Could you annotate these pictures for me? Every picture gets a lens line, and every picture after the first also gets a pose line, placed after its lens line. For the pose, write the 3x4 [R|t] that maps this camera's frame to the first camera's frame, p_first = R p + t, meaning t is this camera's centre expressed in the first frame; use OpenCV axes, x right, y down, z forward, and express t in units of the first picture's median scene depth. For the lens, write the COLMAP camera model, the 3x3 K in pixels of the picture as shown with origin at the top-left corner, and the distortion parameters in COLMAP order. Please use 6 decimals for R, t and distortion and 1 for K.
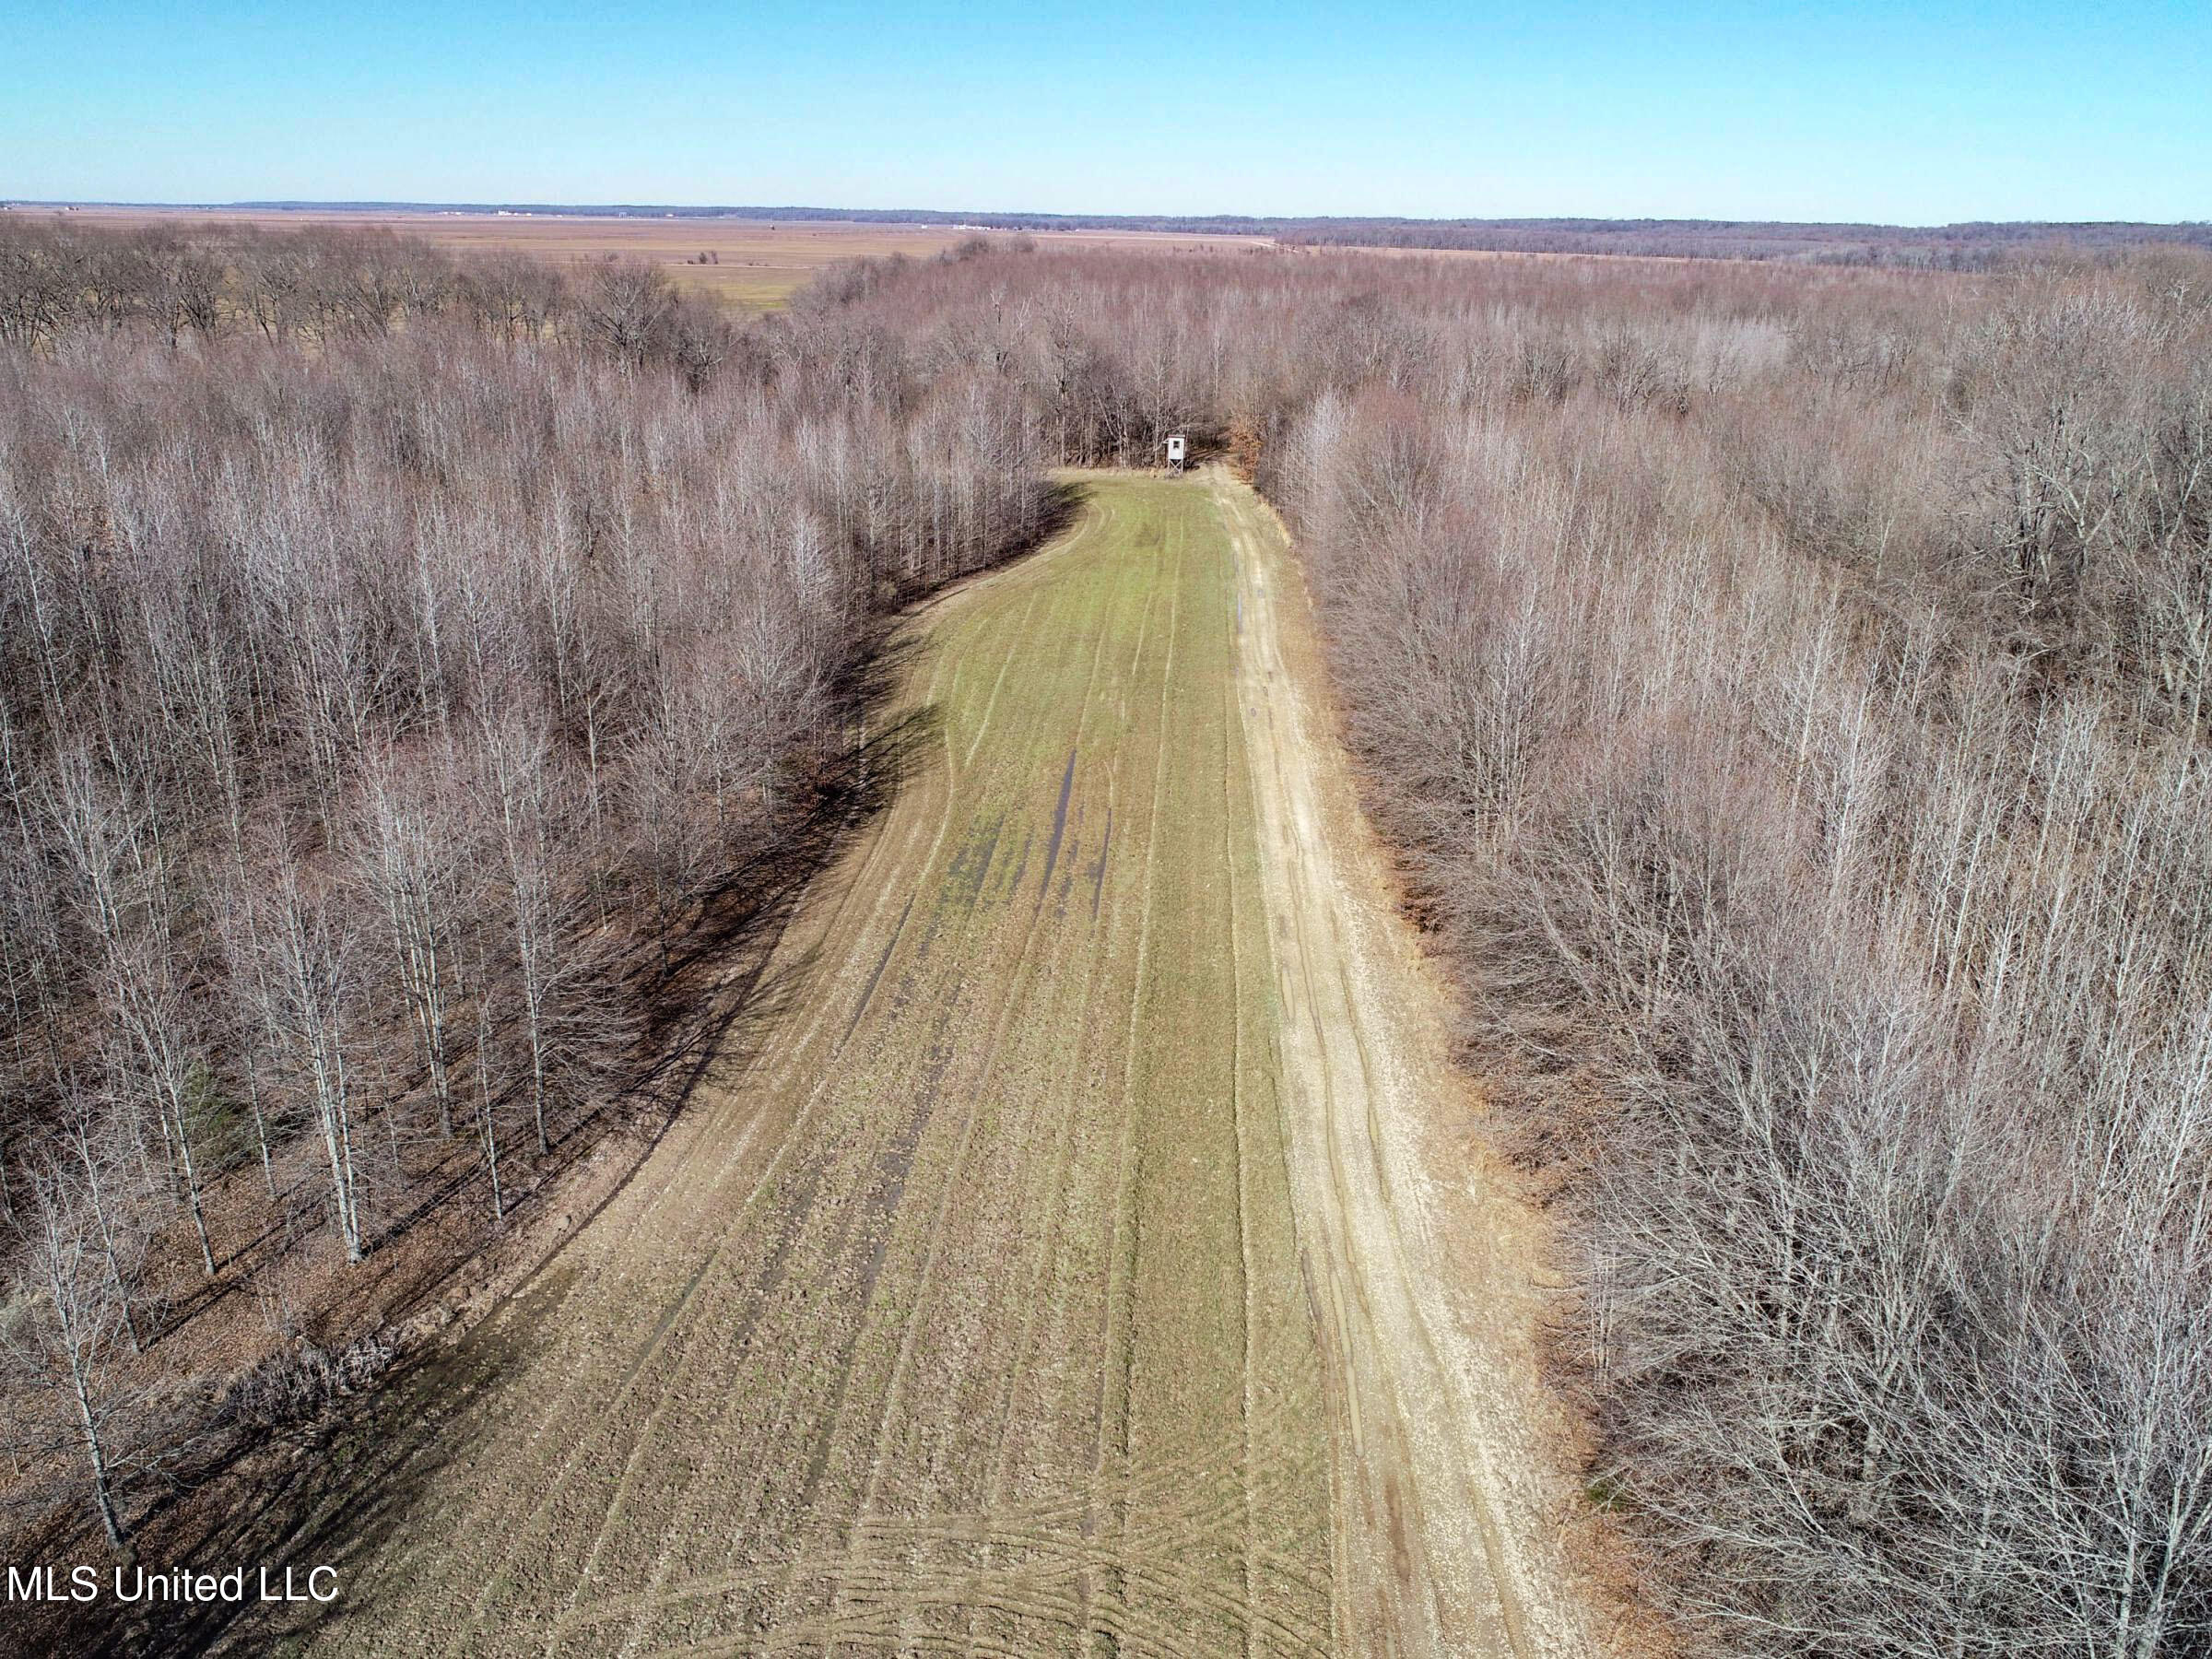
lens RADIAL K [[1632.5, 0, 1111.7], [0, 1632.5, 859.9], [0, 0, 1]] dist [-0.006659, -0.009481]
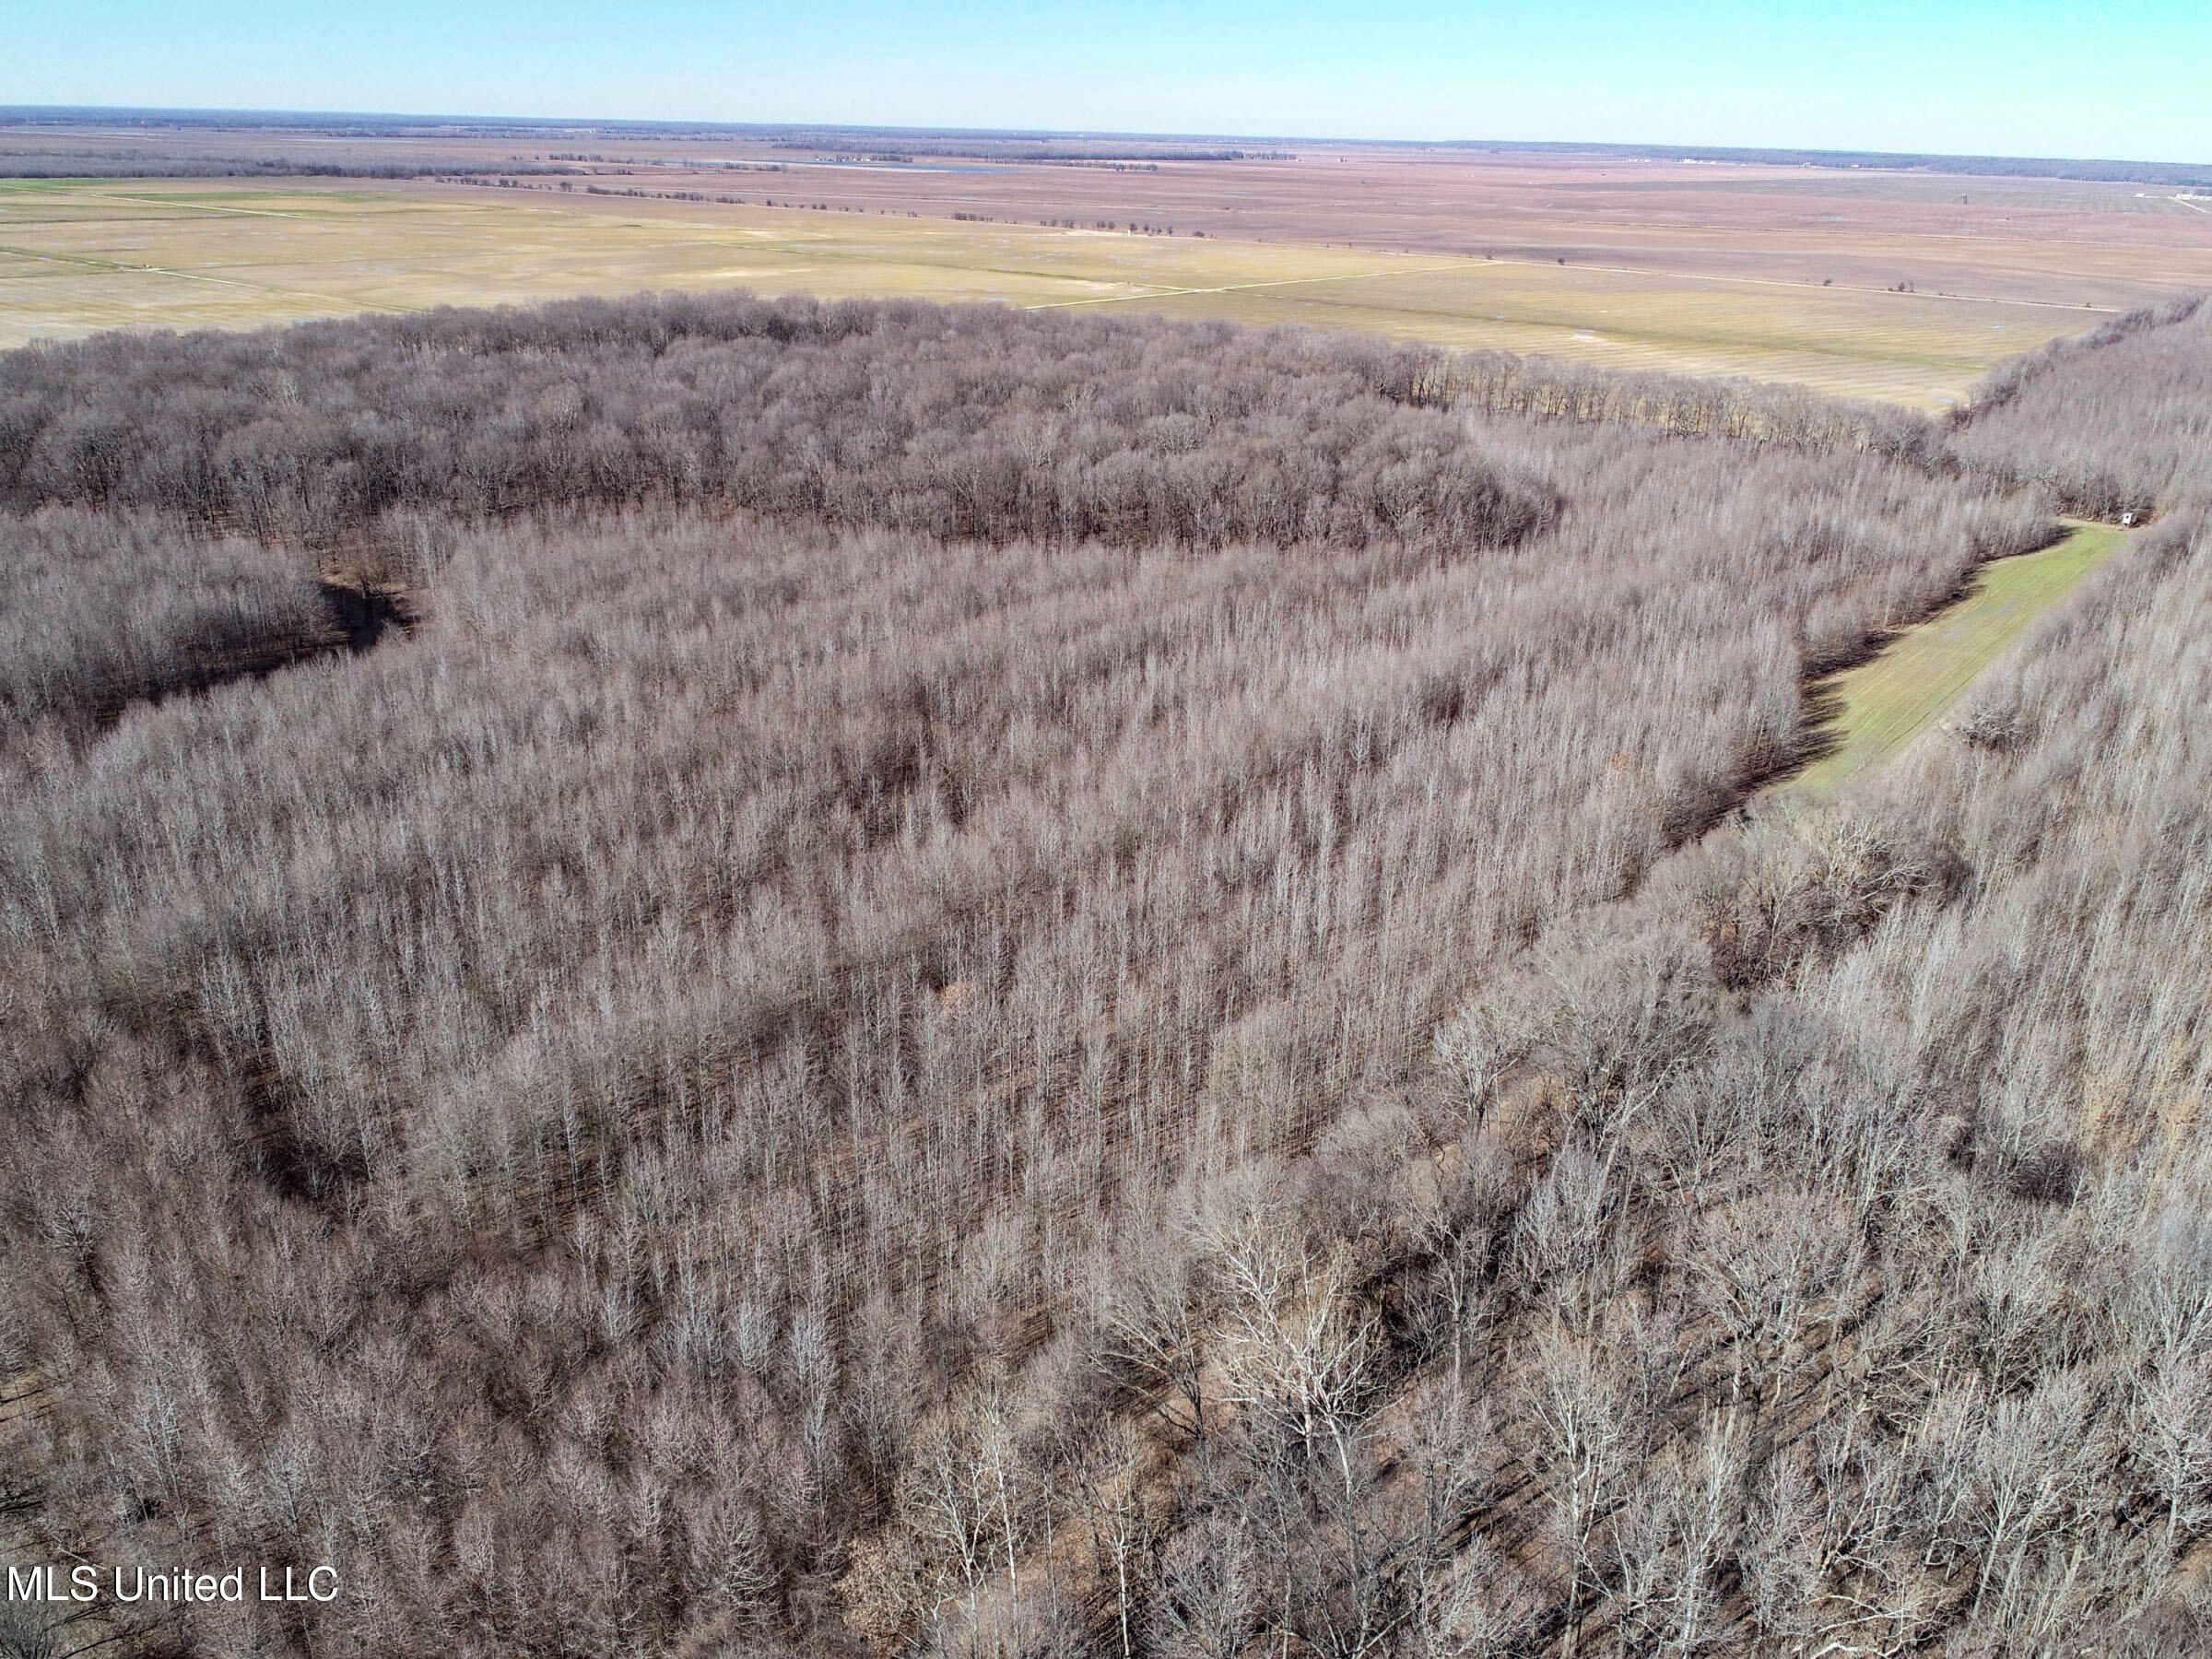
lens RADIAL K [[1632.5, 0, 1111.7], [0, 1632.5, 859.9], [0, 0, 1]] dist [-0.006659, -0.009481]
pose [[0.801896, 0.248293, -0.543428, 0.378447], [-0.226857, 0.967976, 0.107513, 0.457346], [0.552719, 0.037066, 0.832543, -2.592368]]
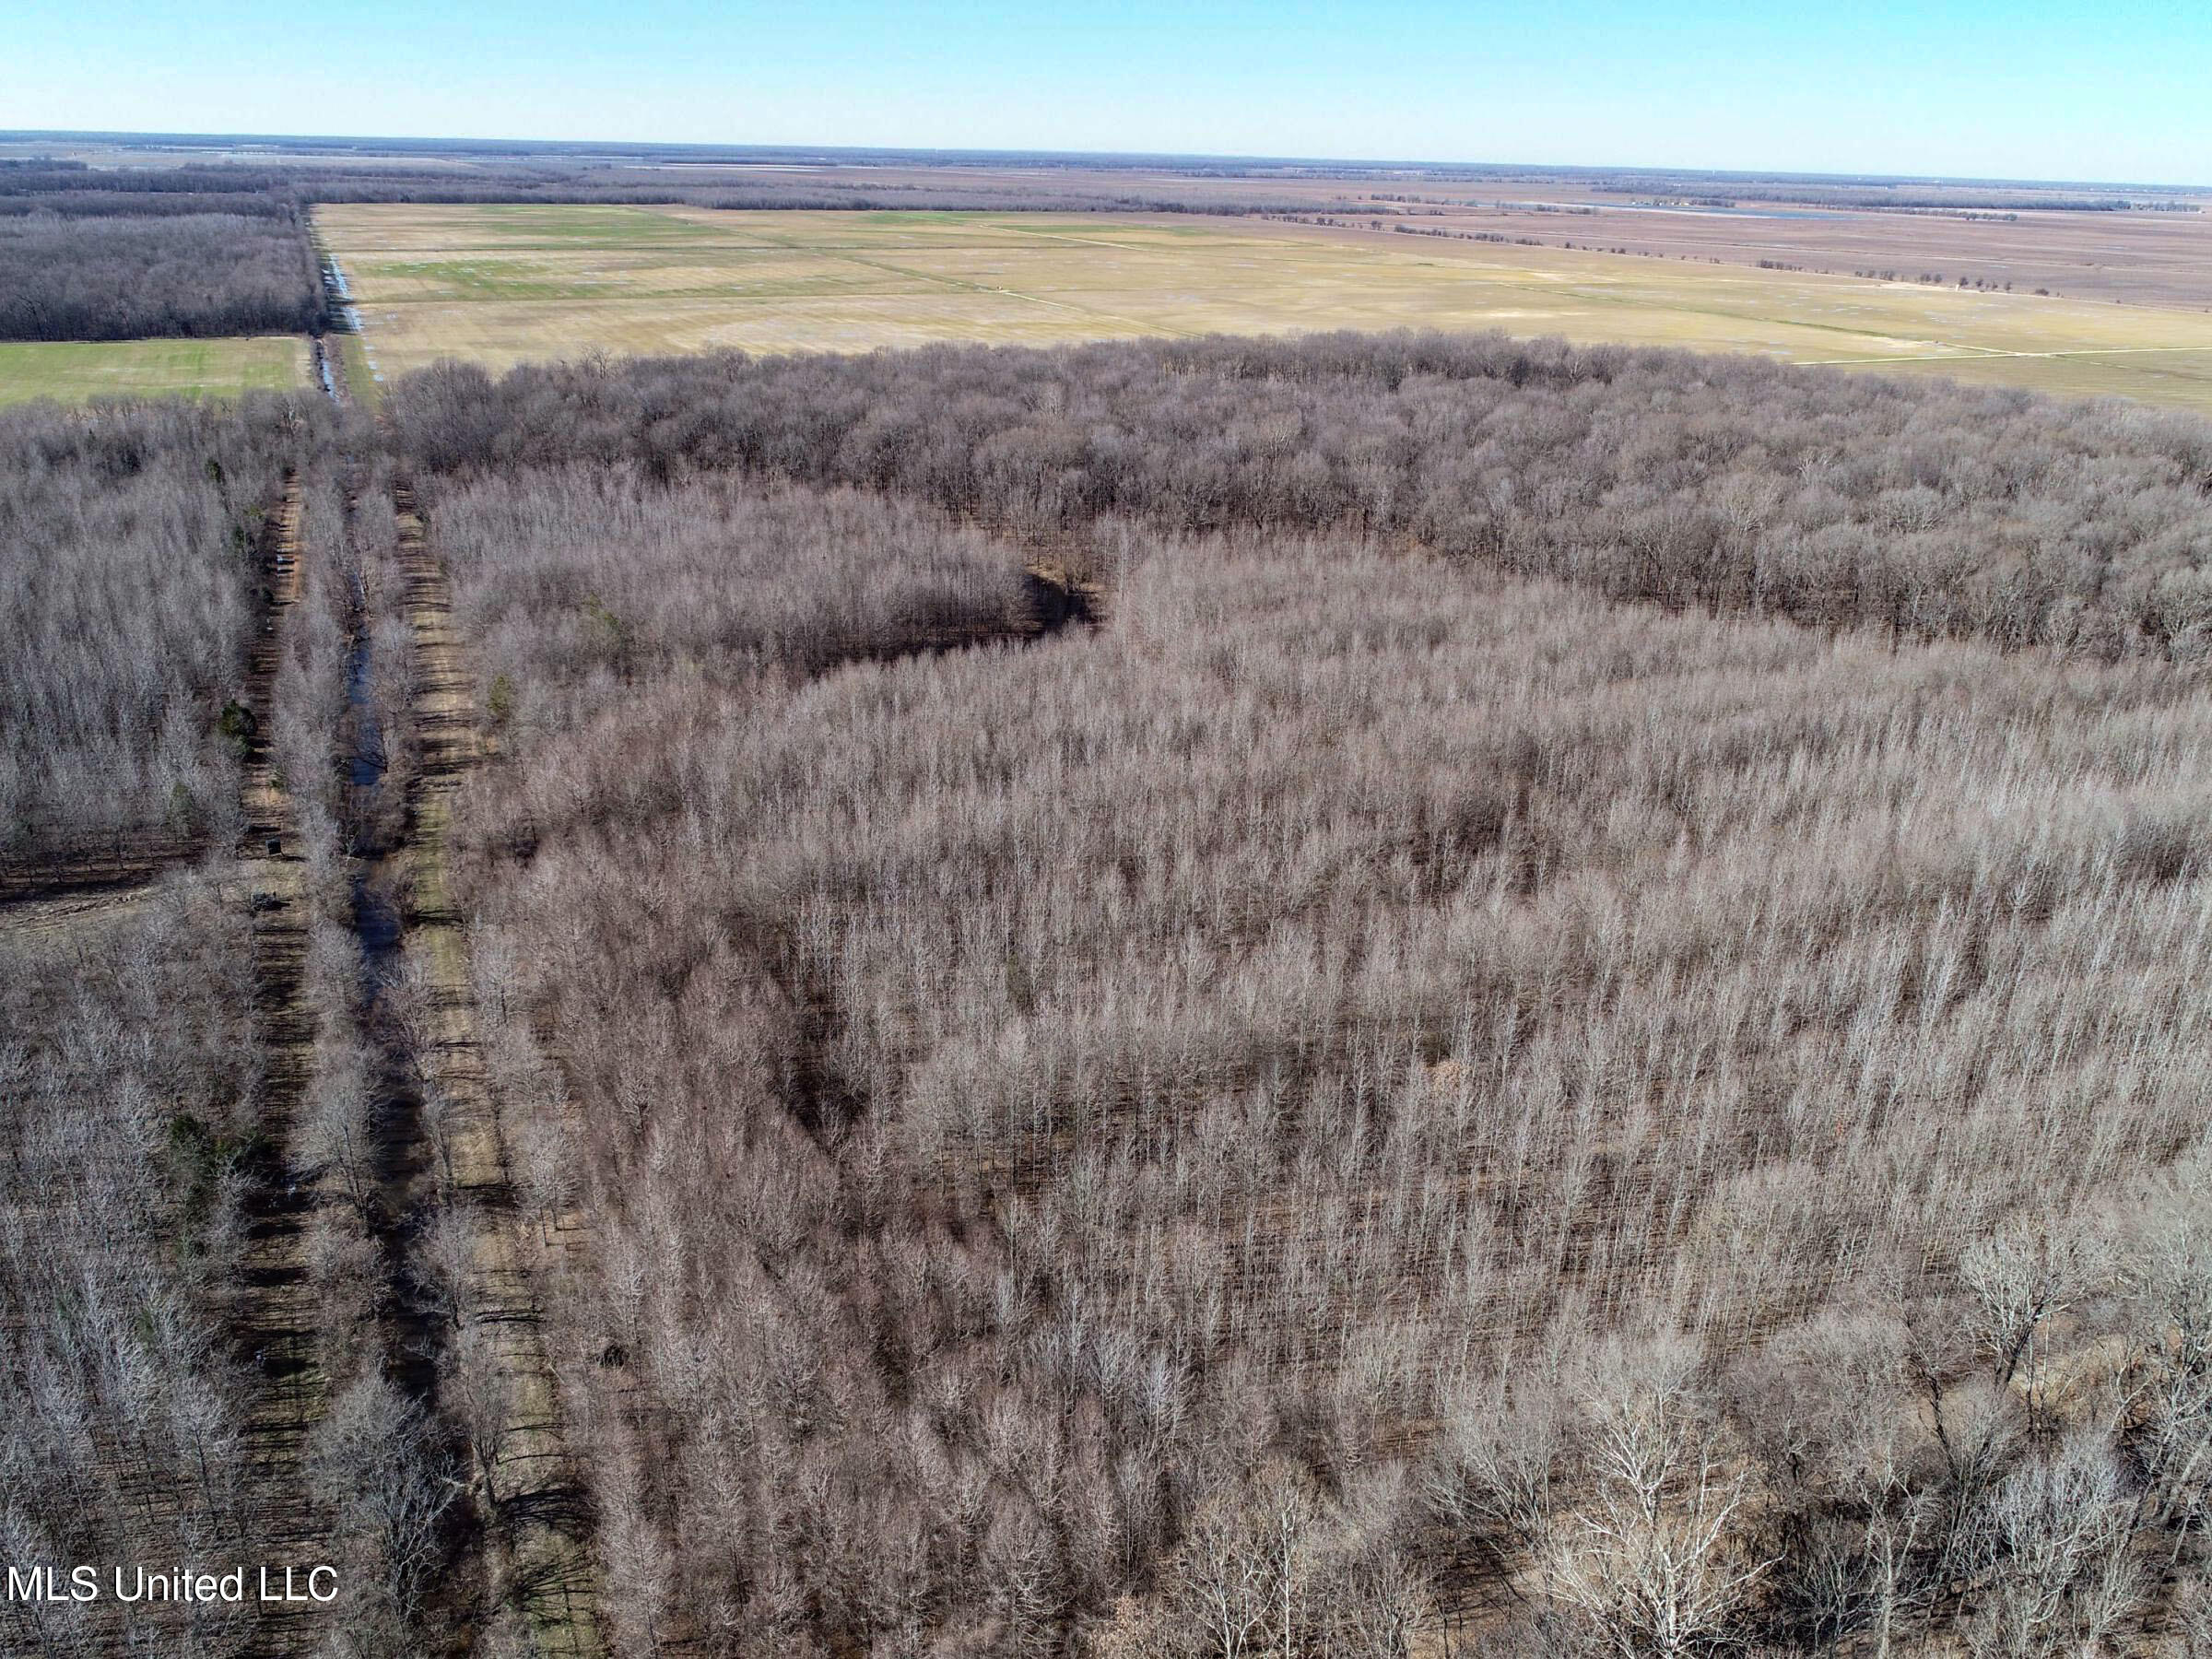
lens RADIAL K [[1632.5, 0, 1111.7], [0, 1632.5, 859.9], [0, 0, 1]] dist [-0.006659, -0.009481]
pose [[0.456082, 0.349945, -0.818247, 0.435187], [-0.335214, 0.919276, 0.206308, 0.413005], [0.824391, 0.180195, 0.536572, -2.475040]]
